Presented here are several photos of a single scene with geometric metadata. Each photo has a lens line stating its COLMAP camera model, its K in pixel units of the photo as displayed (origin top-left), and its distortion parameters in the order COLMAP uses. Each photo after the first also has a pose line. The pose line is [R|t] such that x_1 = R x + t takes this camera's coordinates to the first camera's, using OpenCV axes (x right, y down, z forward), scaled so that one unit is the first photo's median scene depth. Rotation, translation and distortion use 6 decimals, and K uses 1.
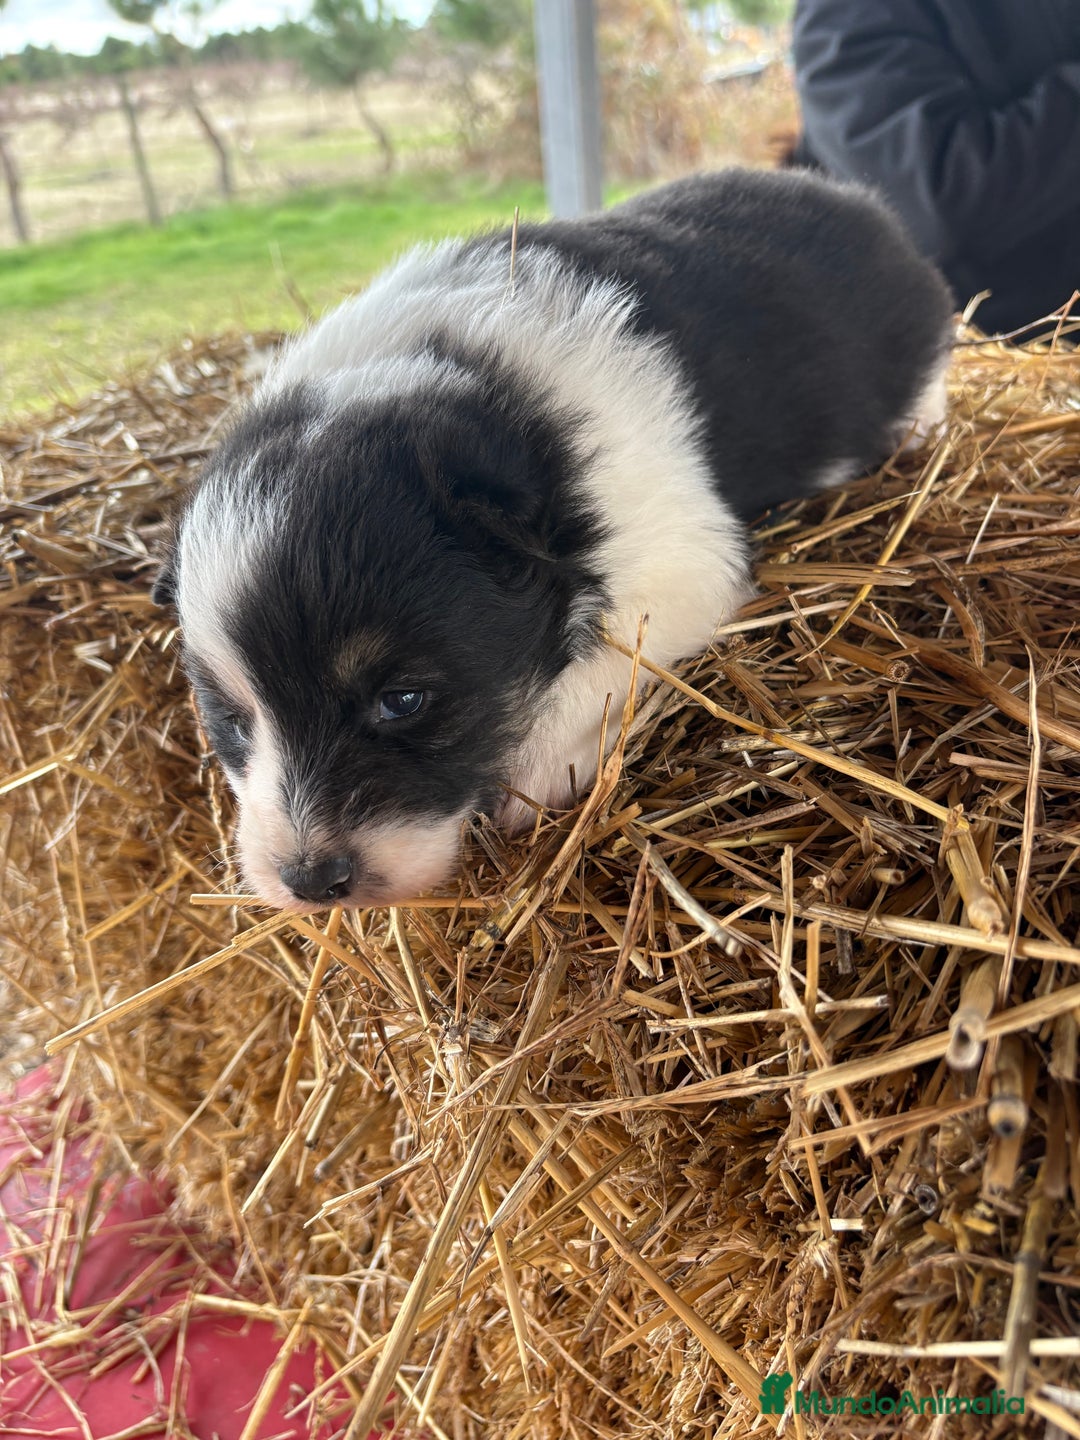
lens RADIAL K [[1075.5, 0, 560.3], [0, 1075.5, 726.8], [0, 0, 1]] dist [0.023346, -0.037923]
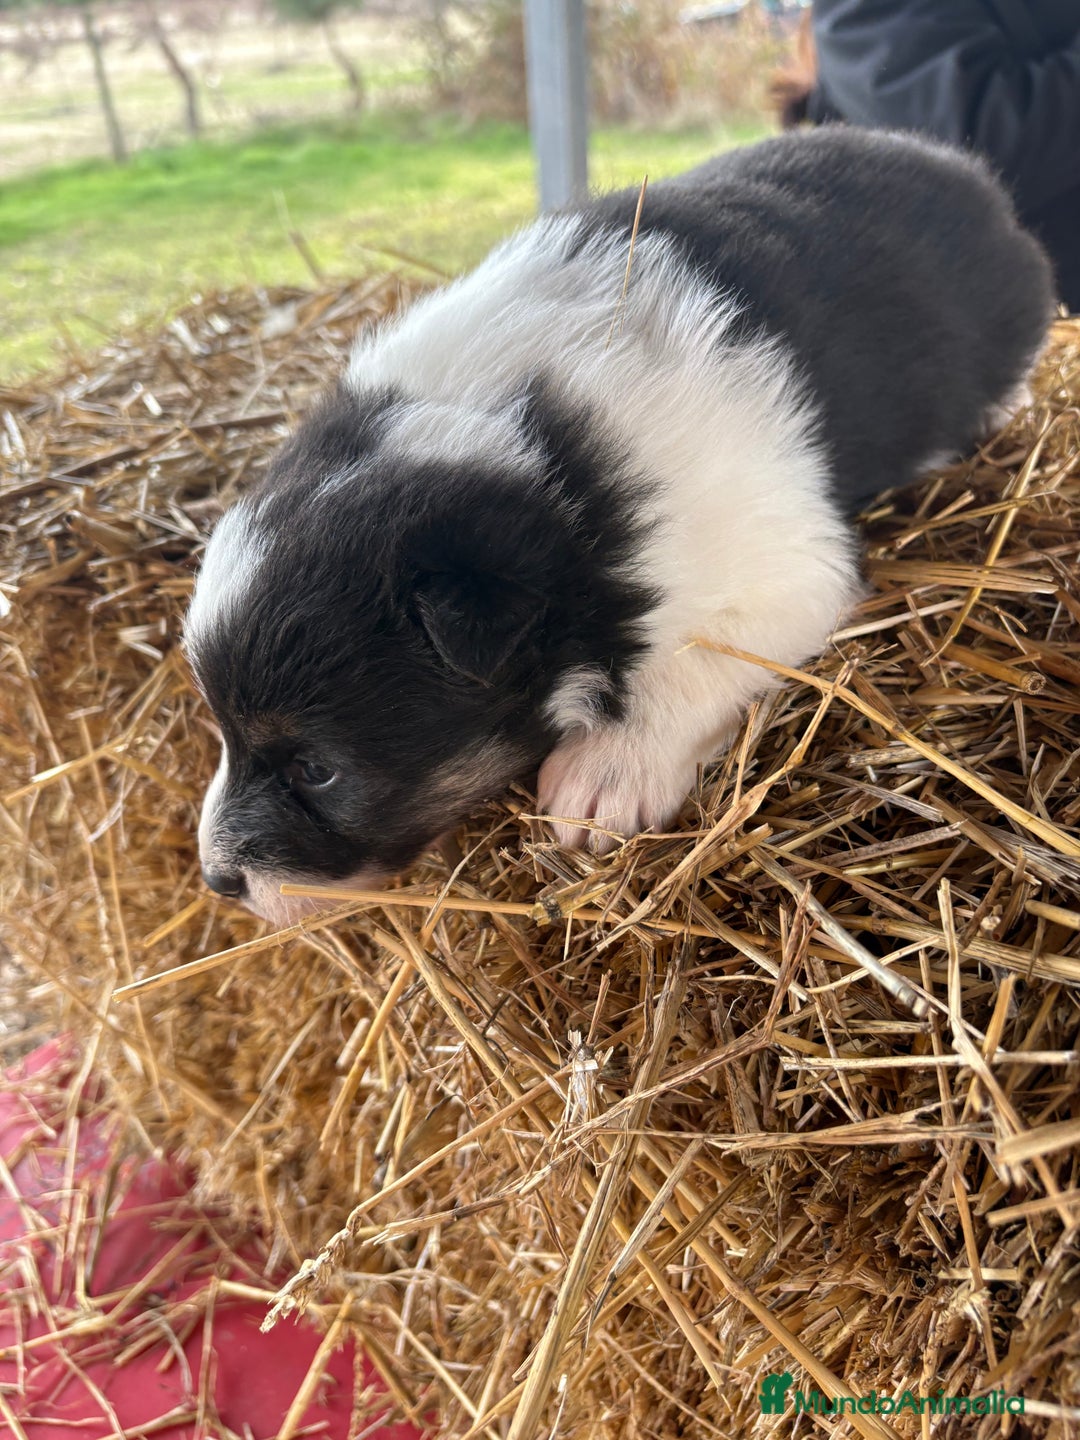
lens RADIAL K [[1075.5, 0, 544.3], [0, 1075.5, 715.9], [0, 0, 1]] dist [0.023346, -0.037923]
pose [[0.999836, 0.008057, 0.016212, -0.093010], [-0.008617, 0.999359, 0.034754, -0.036760], [-0.015921, -0.034888, 0.999264, 0.044633]]
